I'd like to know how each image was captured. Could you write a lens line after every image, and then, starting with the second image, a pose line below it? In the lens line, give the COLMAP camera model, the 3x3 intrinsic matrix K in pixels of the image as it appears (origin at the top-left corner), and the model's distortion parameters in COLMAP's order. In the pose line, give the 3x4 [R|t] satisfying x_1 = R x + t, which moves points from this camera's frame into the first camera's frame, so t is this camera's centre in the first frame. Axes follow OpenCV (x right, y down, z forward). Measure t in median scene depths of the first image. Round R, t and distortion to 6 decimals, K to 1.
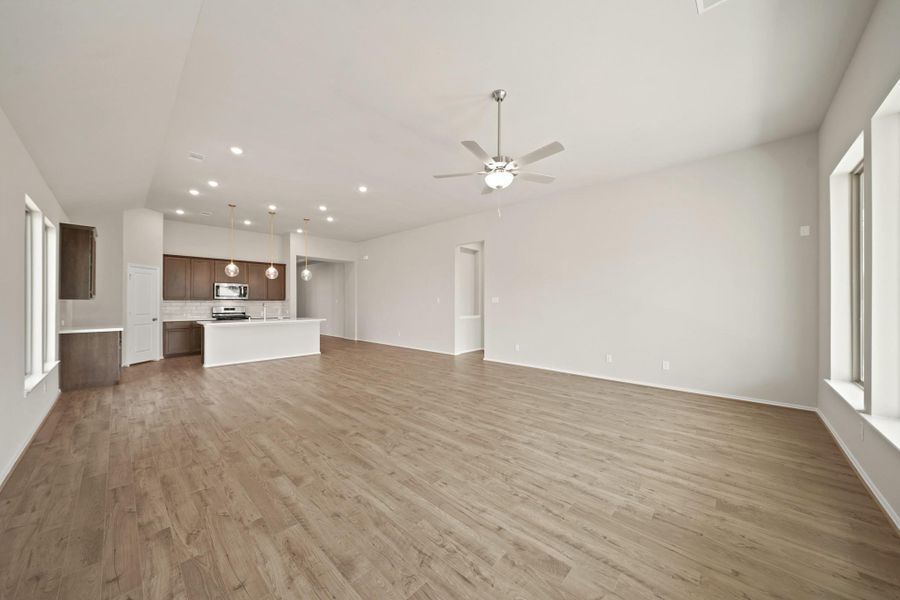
lens RADIAL K [[297.4, 0, 457.0], [0, 297.4, 299.7], [0, 0, 1]] dist [-0.000656, 0.000002]
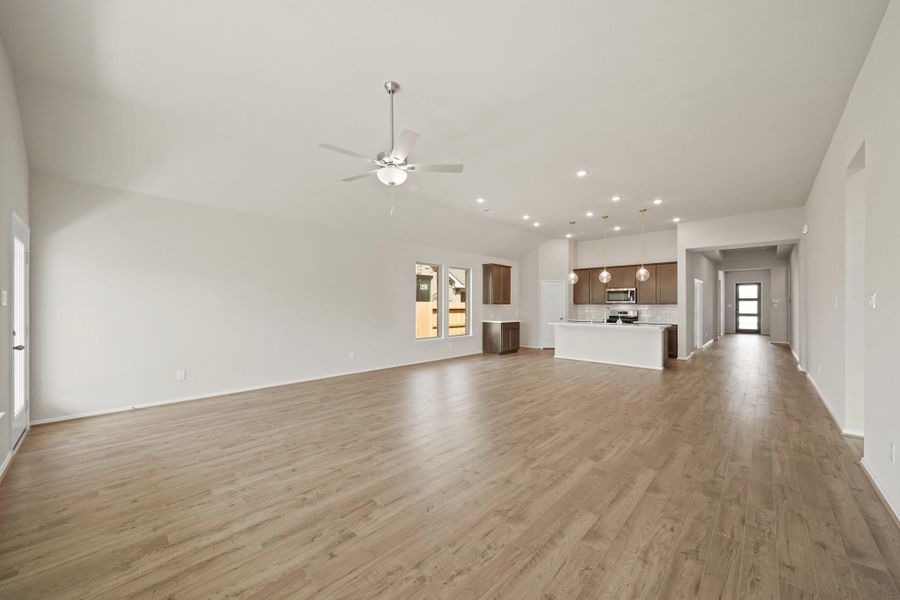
lens RADIAL K [[343.9, 0, 464.5], [0, 343.9, 302.2], [0, 0, 1]] dist [-0.002054, 0.000951]
pose [[0.006531, -0.011621, -0.999911, 1.366049], [0.004743, 0.999922, -0.011591, 0.016925], [0.999967, -0.004667, 0.006586, 1.349806]]
